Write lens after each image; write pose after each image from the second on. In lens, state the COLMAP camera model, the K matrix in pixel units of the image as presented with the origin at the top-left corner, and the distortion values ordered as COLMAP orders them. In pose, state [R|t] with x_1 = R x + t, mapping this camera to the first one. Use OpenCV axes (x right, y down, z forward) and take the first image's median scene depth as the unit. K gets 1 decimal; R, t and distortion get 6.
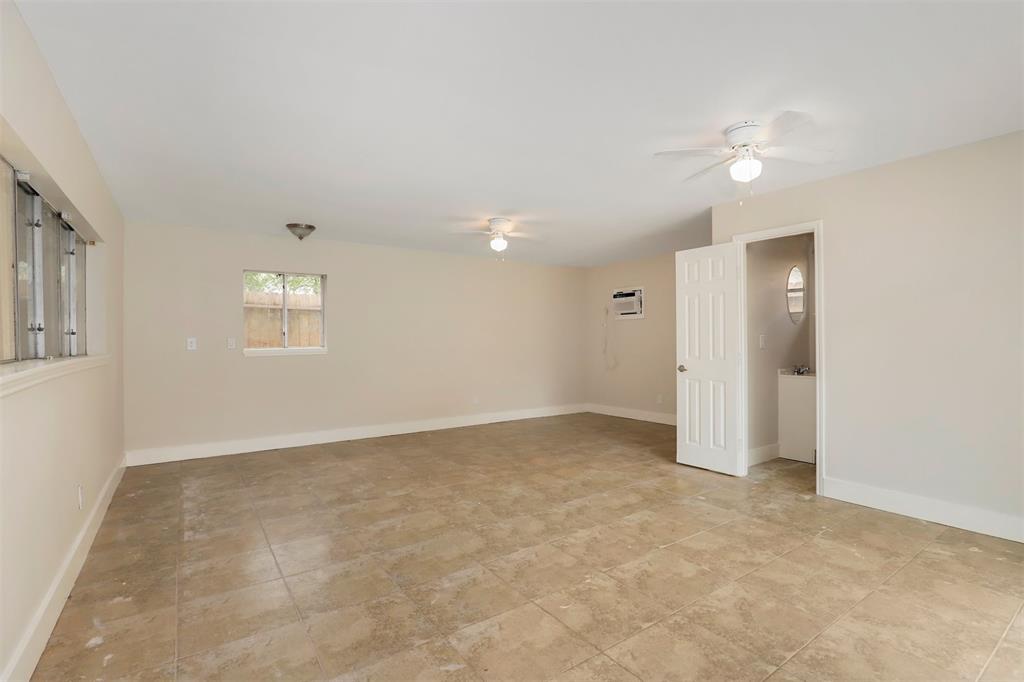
lens RADIAL K [[456.7, 0, 493.5], [0, 456.7, 345.5], [0, 0, 1]] dist [0.002595, 0.000401]
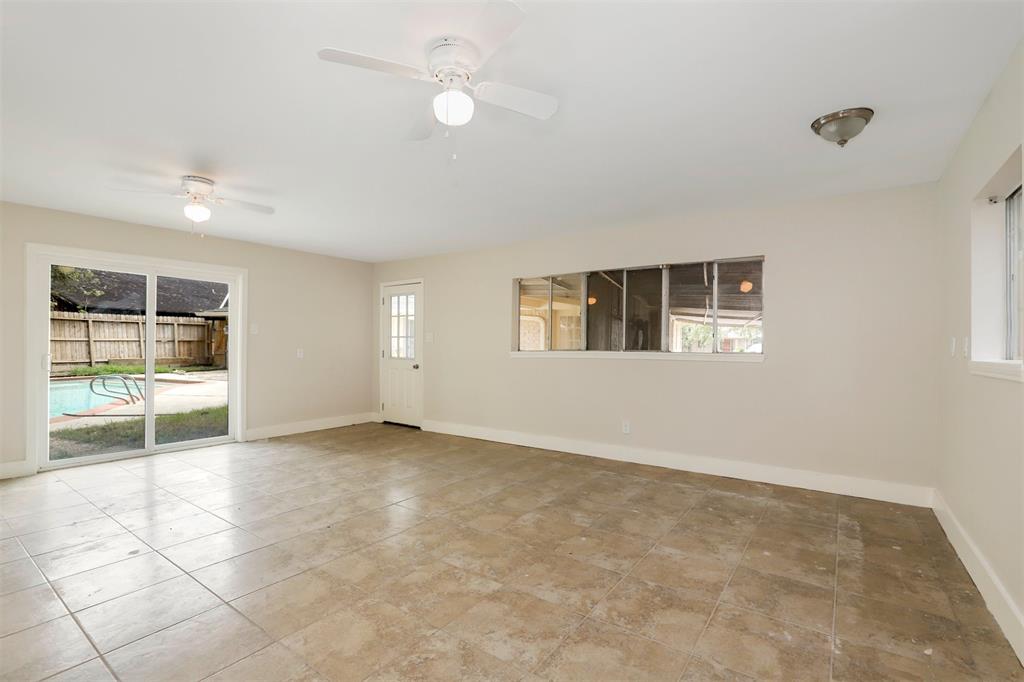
lens RADIAL K [[485.2, 0, 511.5], [0, 485.2, 340.2], [0, 0, 1]] dist [-0.030931, 0.006475]
pose [[-0.927592, 0.000079, -0.373596, 0.156650], [-0.002178, 0.999982, 0.005619, -0.016737], [0.373589, 0.006025, -0.927575, 1.756013]]
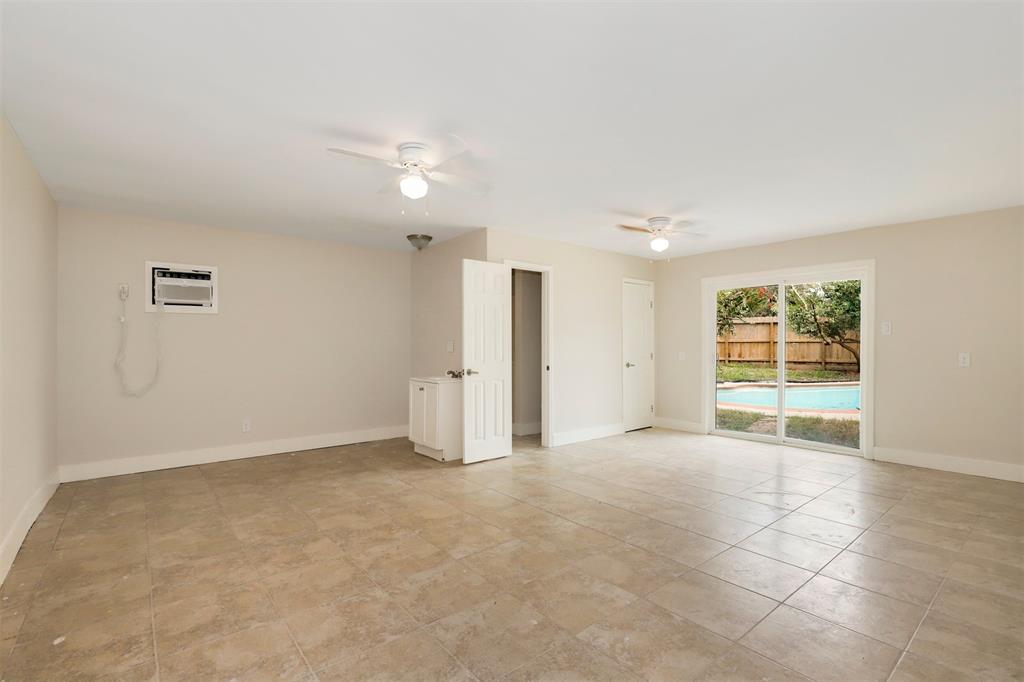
lens RADIAL K [[485.2, 0, 511.5], [0, 485.2, 340.2], [0, 0, 1]] dist [-0.030931, 0.006475]
pose [[-0.089764, 0.017116, 0.995816, -0.794651], [0.014005, 0.999775, -0.015922, -0.002631], [-0.995865, 0.012518, -0.089983, 1.143752]]
